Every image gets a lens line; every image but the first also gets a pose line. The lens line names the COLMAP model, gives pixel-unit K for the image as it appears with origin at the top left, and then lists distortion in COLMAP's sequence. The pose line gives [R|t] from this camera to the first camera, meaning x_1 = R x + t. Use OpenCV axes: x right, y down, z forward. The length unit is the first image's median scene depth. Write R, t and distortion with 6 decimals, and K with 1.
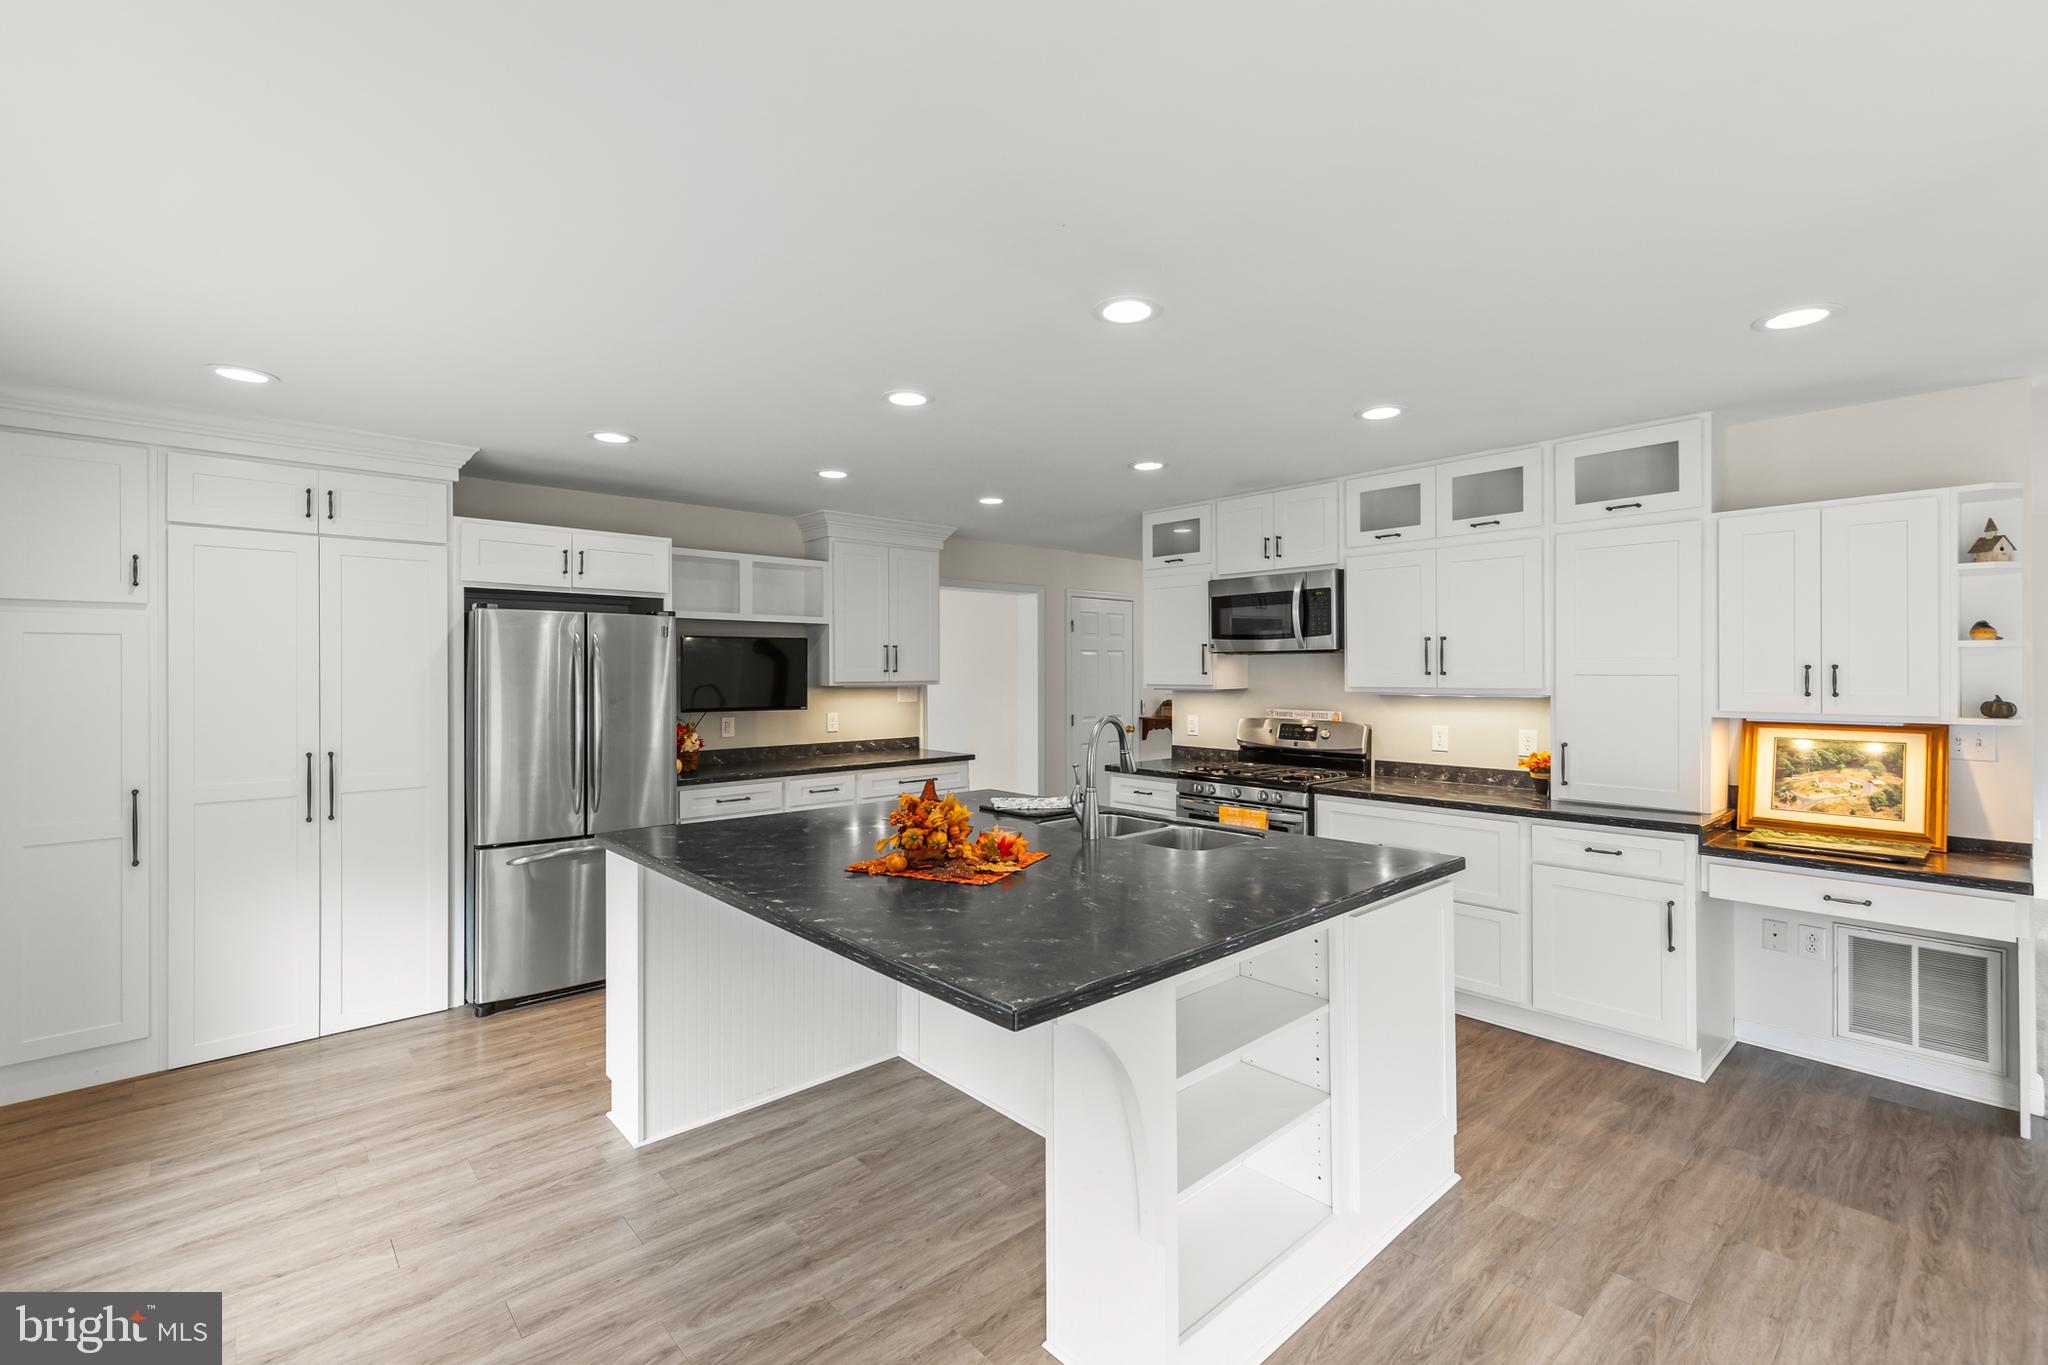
lens RADIAL K [[880.1, 0, 1023.1], [0, 880.1, 666.7], [0, 0, 1]] dist [0.000665, -0.000144]
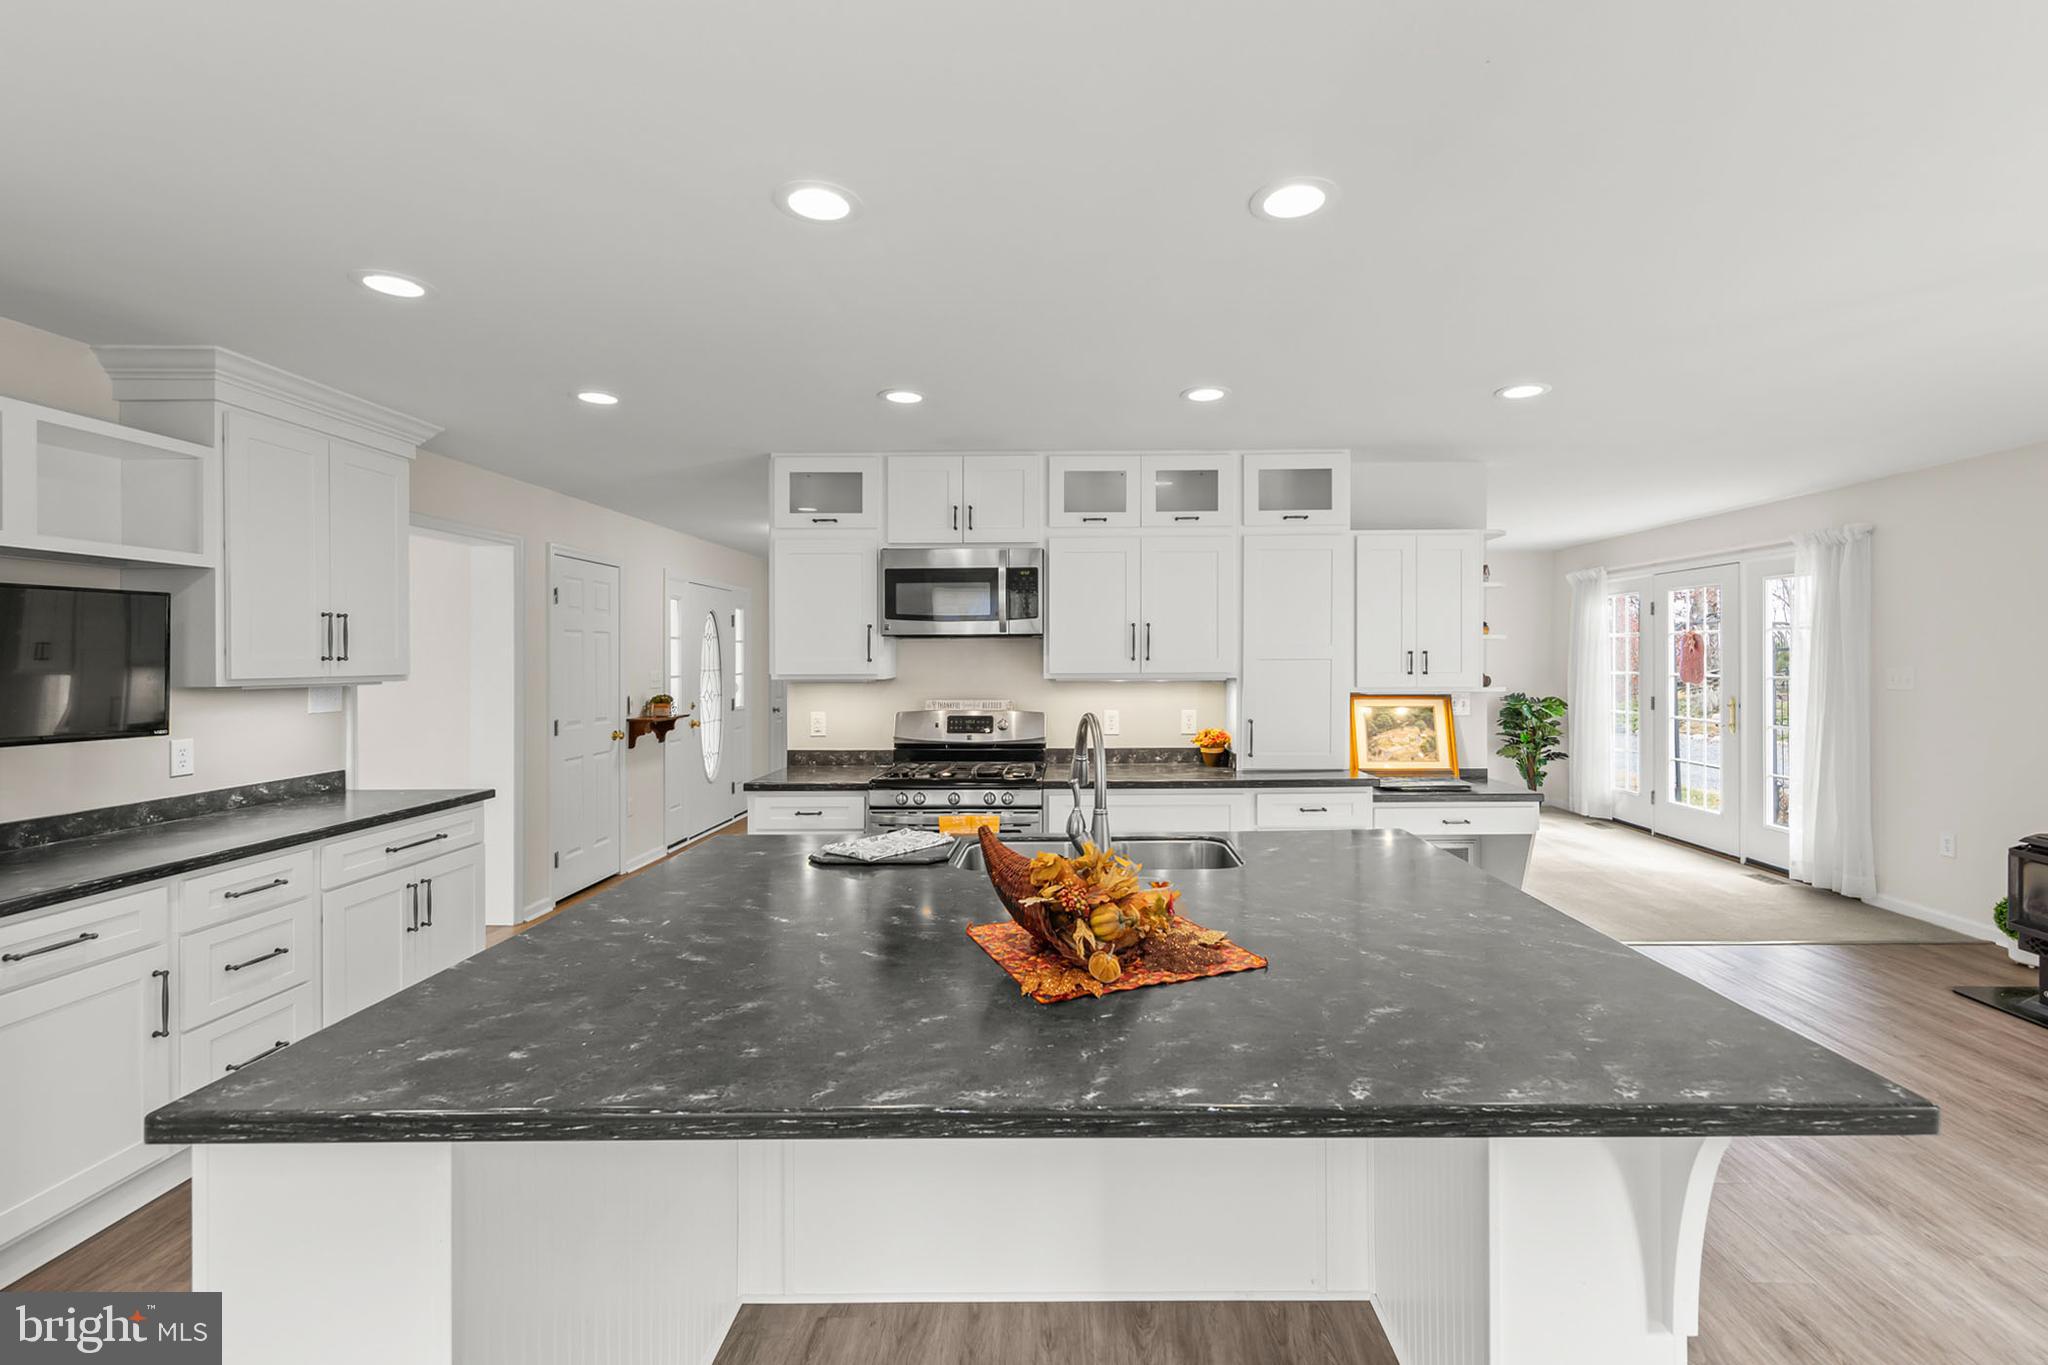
lens RADIAL K [[880.1, 0, 1023.1], [0, 880.1, 666.7], [0, 0, 1]] dist [0.000665, -0.000144]
pose [[0.675376, -0.007103, 0.737439, -0.338743], [0.000141, 0.999955, 0.009503, 0.006136], [-0.737474, -0.006314, 0.675346, 0.363457]]
